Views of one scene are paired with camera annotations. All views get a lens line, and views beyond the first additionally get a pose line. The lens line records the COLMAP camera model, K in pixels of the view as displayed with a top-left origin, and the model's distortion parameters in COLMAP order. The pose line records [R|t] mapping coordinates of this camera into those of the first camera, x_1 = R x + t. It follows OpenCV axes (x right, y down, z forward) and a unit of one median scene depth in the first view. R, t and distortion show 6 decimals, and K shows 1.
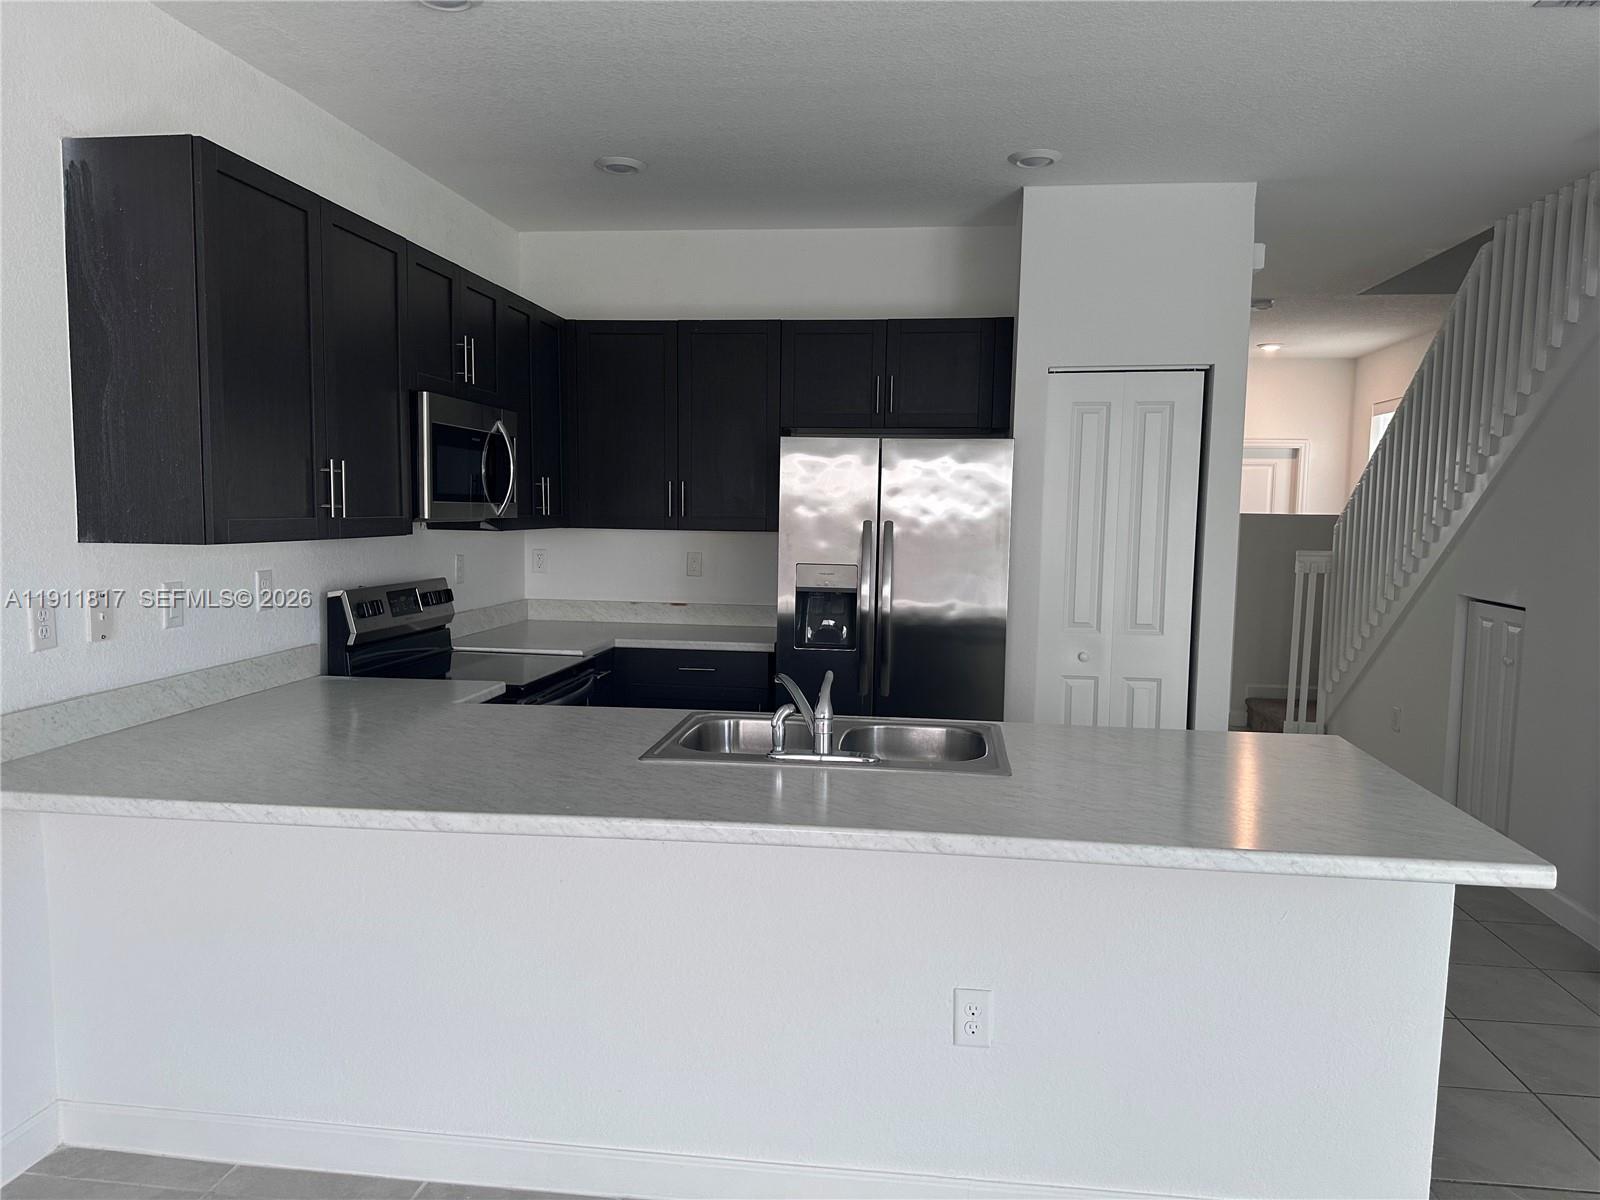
lens RADIAL K [[1120.6, 0, 796.0], [0, 1120.6, 608.5], [0, 0, 1]] dist [0.107910, -0.144254]
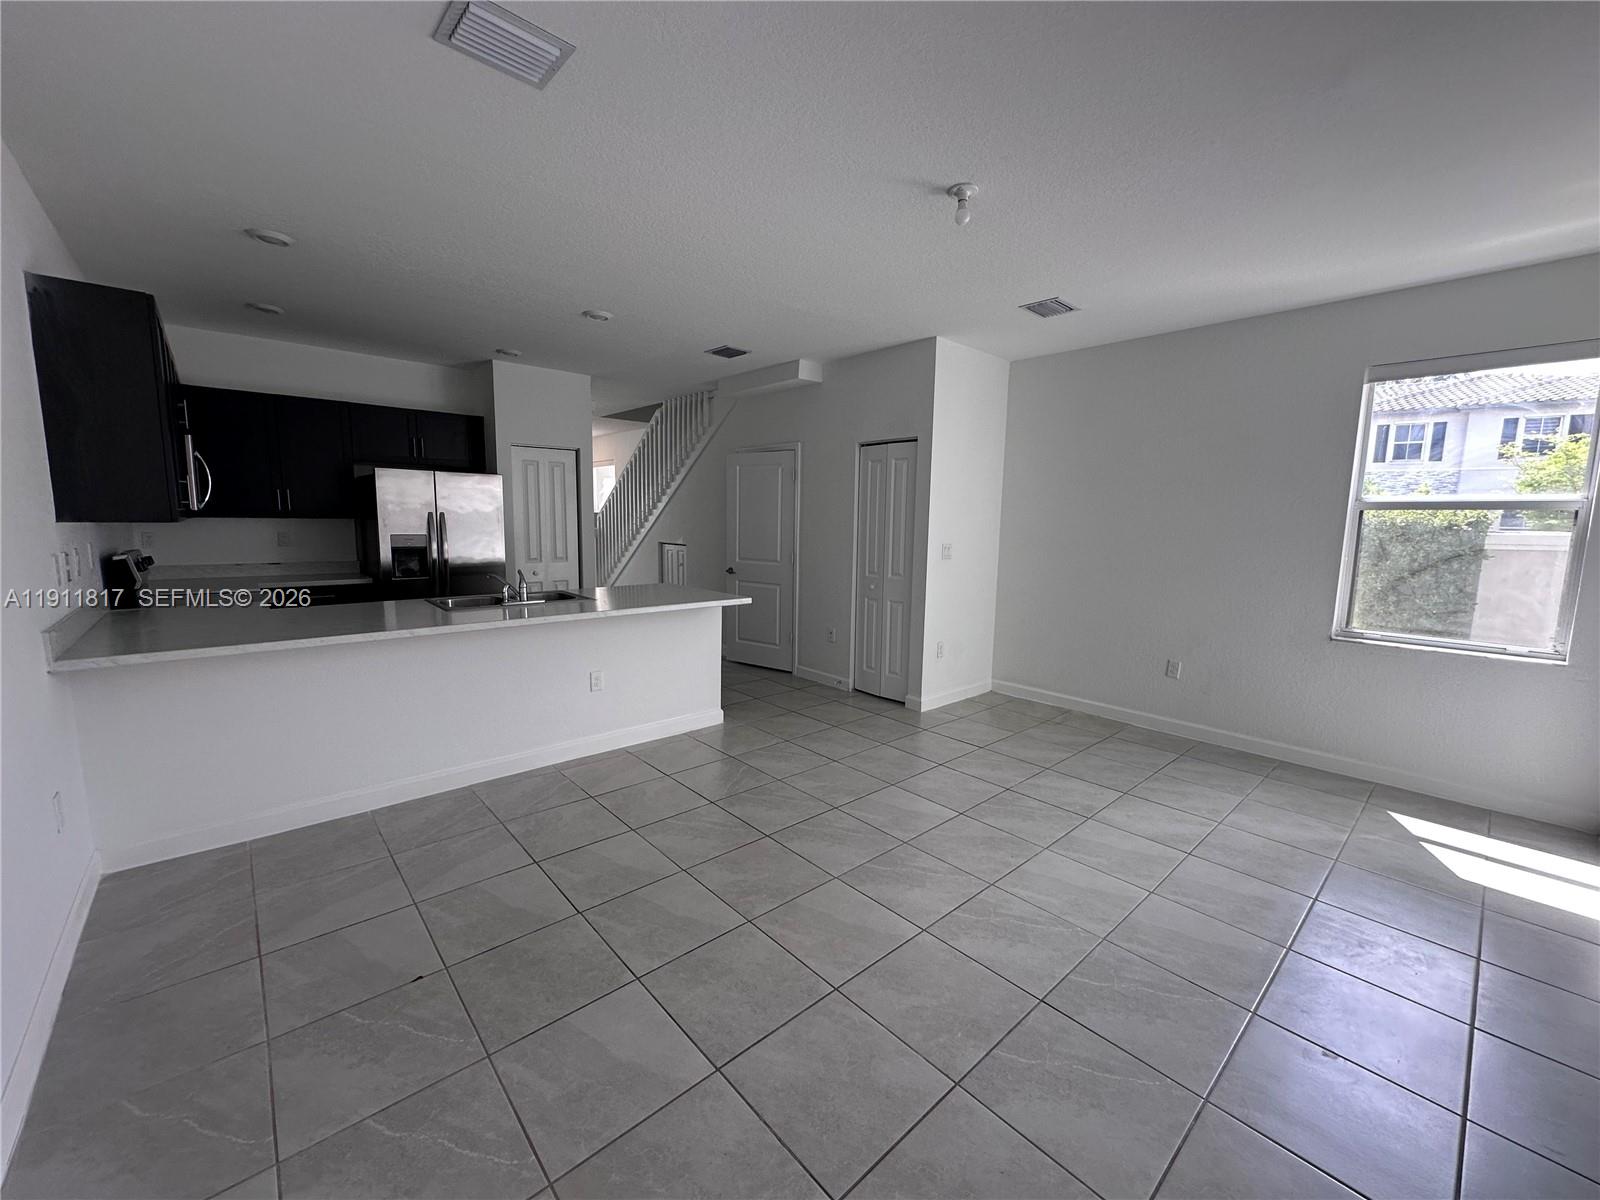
lens RADIAL K [[637.1, 0, 800.8], [0, 637.1, 590.1], [0, 0, 1]] dist [-0.004846, 0.000283]
pose [[0.657268, -0.091113, 0.748129, -0.363223], [0.065713, 0.995813, 0.063546, 0.031323], [-0.750786, 0.007395, 0.660504, -0.244103]]
